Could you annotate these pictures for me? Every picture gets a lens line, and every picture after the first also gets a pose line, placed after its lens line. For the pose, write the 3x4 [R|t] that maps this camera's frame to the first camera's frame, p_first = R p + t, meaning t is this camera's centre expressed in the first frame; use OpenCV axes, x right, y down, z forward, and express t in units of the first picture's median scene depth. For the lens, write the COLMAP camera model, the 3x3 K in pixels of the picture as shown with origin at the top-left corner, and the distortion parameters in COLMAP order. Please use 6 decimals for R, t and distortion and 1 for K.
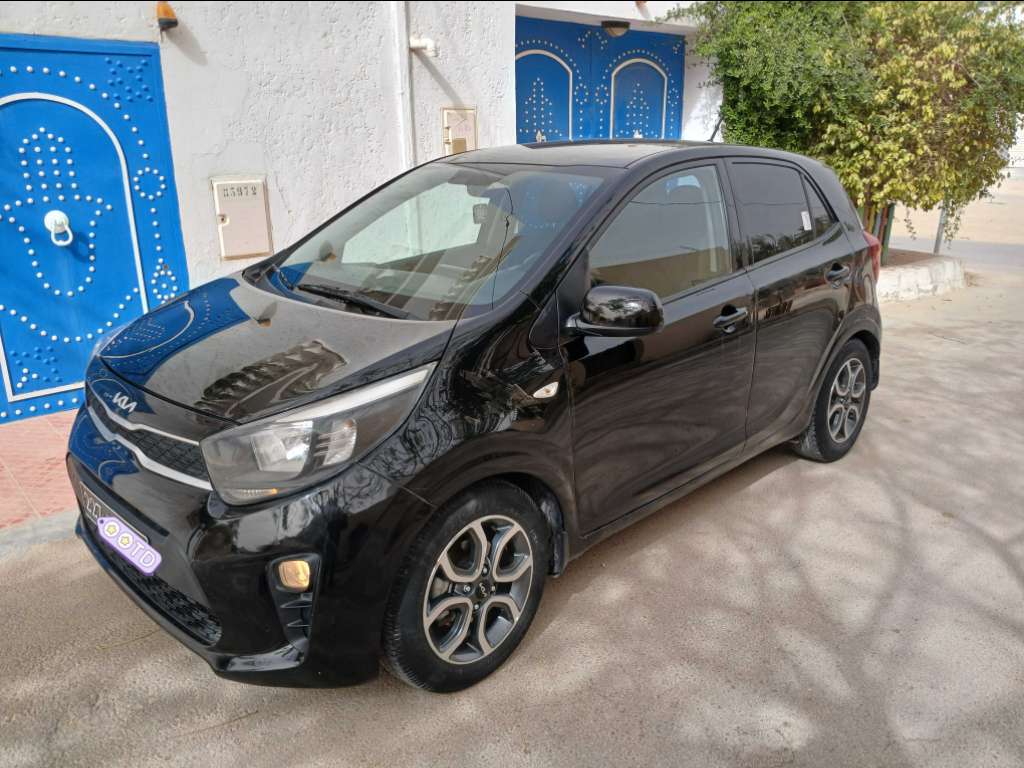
lens RADIAL K [[794.2, 0, 512.0], [0, 794.2, 384.0], [0, 0, 1]] dist [0.025717, -0.083256]
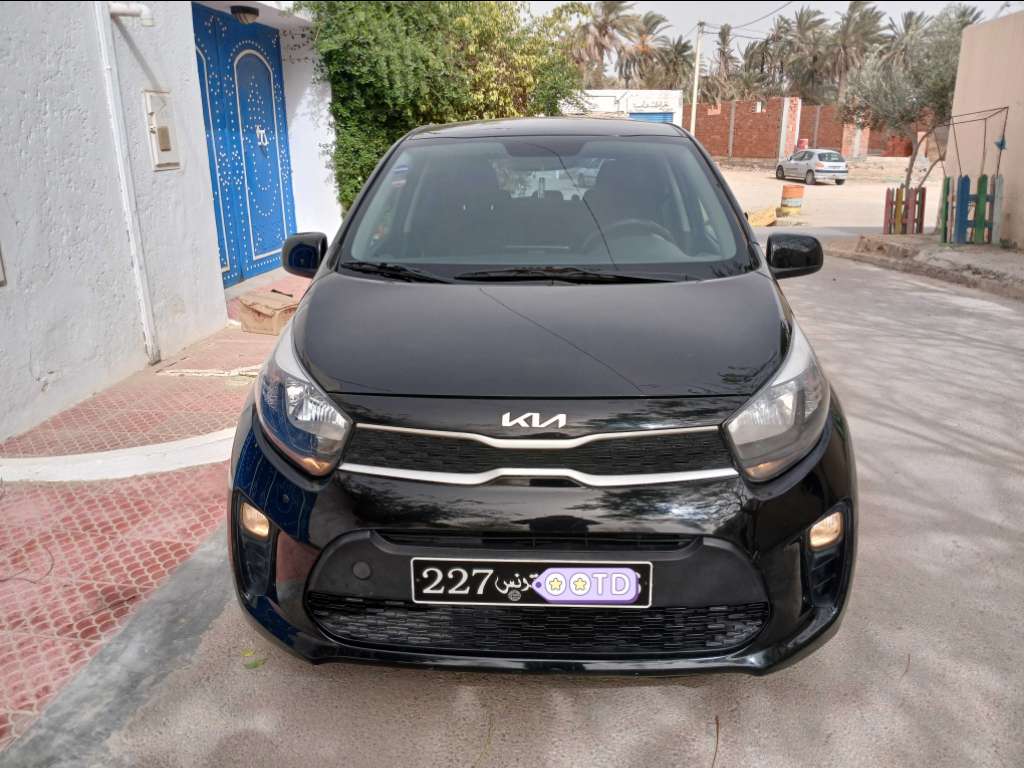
lens RADIAL K [[794.2, 0, 512.0], [0, 794.2, 384.0], [0, 0, 1]] dist [0.025717, -0.083256]
pose [[0.744642, -0.192068, 0.639232, -0.420069], [0.200639, 0.977821, 0.060079, -0.026577], [-0.636594, 0.083518, 0.766663, 0.175206]]
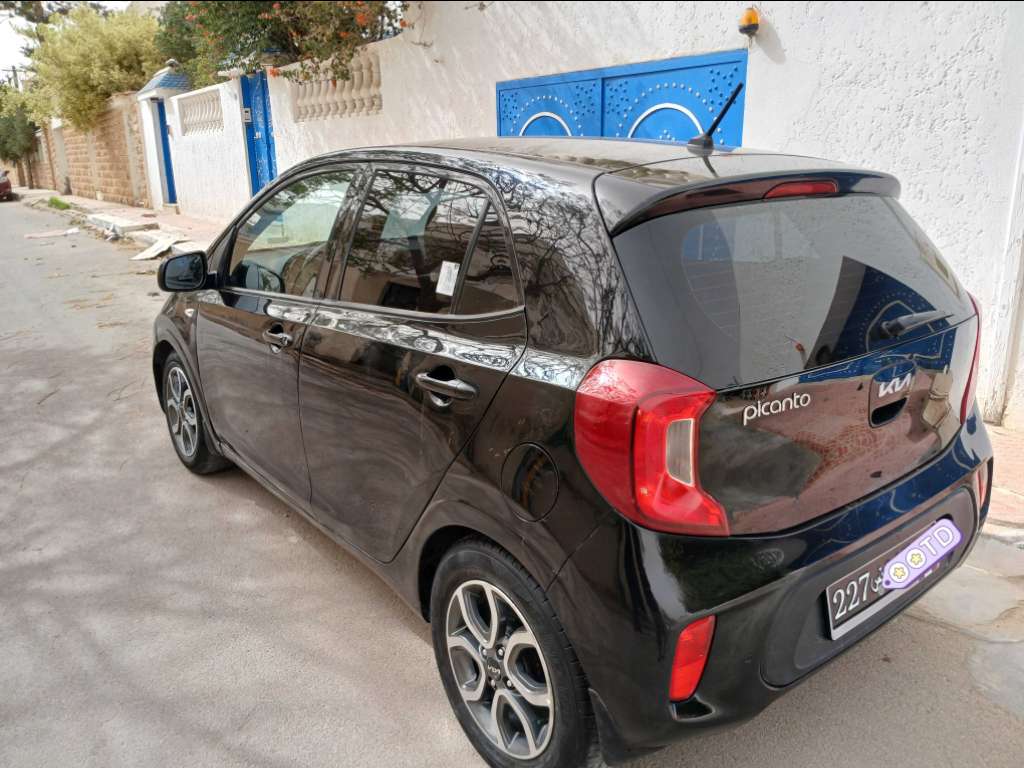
lens RADIAL K [[794.2, 0, 512.0], [0, 794.2, 384.0], [0, 0, 1]] dist [0.025717, -0.083256]
pose [[-0.113791, 0.286208, -0.951387, 0.618688], [-0.281590, 0.909047, 0.307151, -0.215550], [0.952764, 0.302851, -0.022848, 0.717746]]
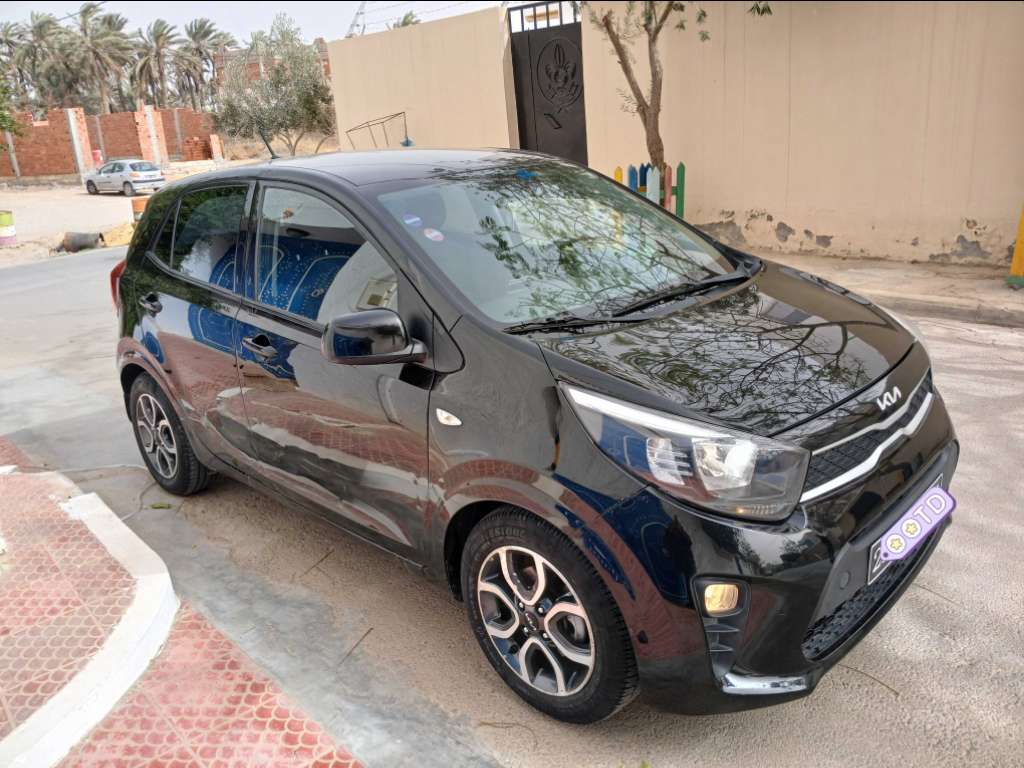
lens RADIAL K [[794.6, 0, 512.0], [0, 794.6, 384.0], [0, 0, 1]] dist [0.008453, -0.069013]
pose [[-0.026995, -0.308677, 0.950784, -0.588606], [0.356160, 0.885743, 0.297673, -0.188536], [-0.934035, 0.346667, 0.086028, 0.567032]]
